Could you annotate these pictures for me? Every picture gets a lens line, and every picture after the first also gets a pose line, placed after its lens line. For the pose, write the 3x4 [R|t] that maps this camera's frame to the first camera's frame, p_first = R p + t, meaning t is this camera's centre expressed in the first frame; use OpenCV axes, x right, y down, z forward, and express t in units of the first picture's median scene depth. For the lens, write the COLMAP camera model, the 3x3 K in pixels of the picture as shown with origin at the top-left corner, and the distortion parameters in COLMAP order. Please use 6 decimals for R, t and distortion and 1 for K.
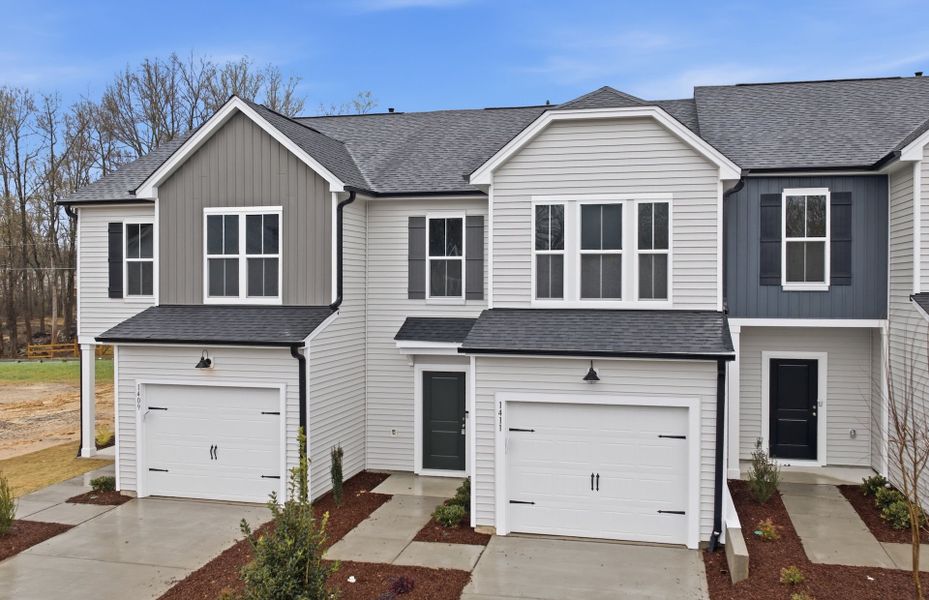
lens RADIAL K [[825.3, 0, 462.4], [0, 825.3, 301.0], [0, 0, 1]] dist [-0.015947, 0.009340]
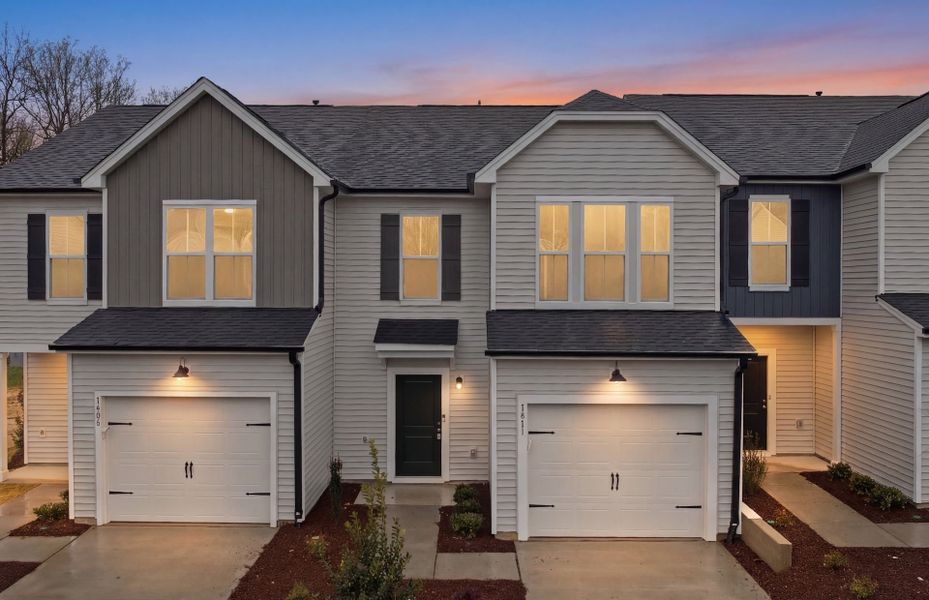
lens RADIAL K [[825.3, 0, 463.7], [0, 825.3, 296.3], [0, 0, 1]] dist [-0.015947, 0.009340]
pose [[0.975006, -0.001888, 0.222172, -0.211899], [0.003168, 0.999980, -0.005403, -0.001581], [-0.222157, 0.005971, 0.974993, 0.049957]]
